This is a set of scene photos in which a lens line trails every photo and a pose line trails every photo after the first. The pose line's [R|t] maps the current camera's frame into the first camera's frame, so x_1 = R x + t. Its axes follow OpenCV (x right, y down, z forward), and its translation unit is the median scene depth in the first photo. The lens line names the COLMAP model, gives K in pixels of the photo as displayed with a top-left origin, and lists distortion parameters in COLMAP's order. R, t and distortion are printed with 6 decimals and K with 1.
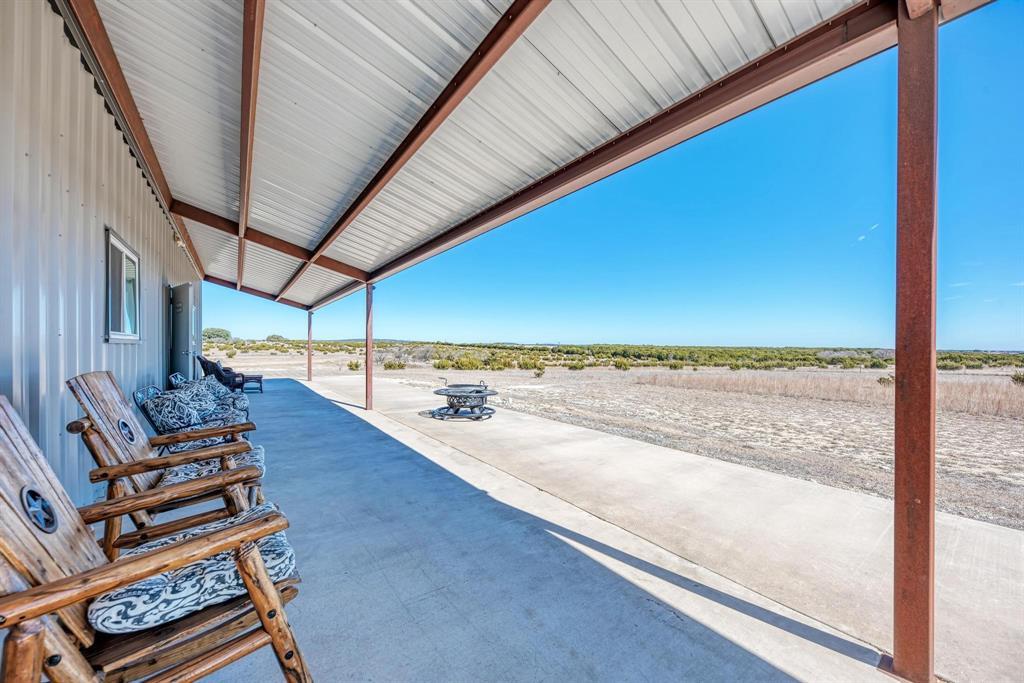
lens RADIAL K [[371.9, 0, 508.2], [0, 371.9, 348.1], [0, 0, 1]] dist [-0.001091, -0.000331]
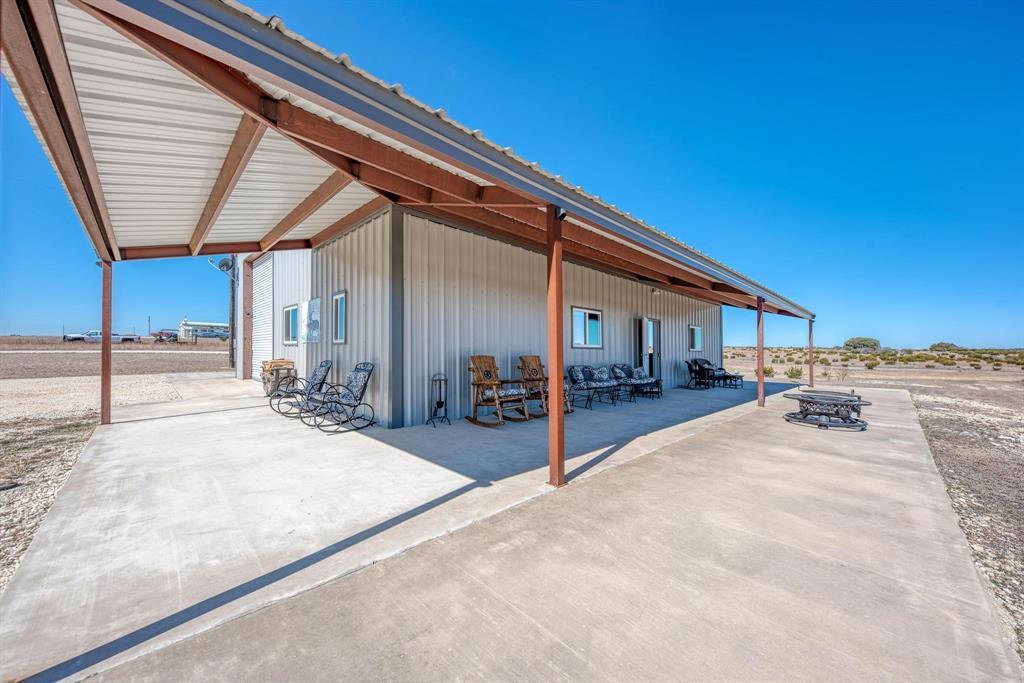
lens RADIAL K [[371.9, 0, 508.2], [0, 371.9, 348.1], [0, 0, 1]] dist [-0.001091, -0.000331]
pose [[0.139035, -0.013956, -0.990189, 1.419922], [-0.013126, 0.999787, -0.015935, 0.024239], [0.990200, 0.015213, 0.138823, 0.138658]]
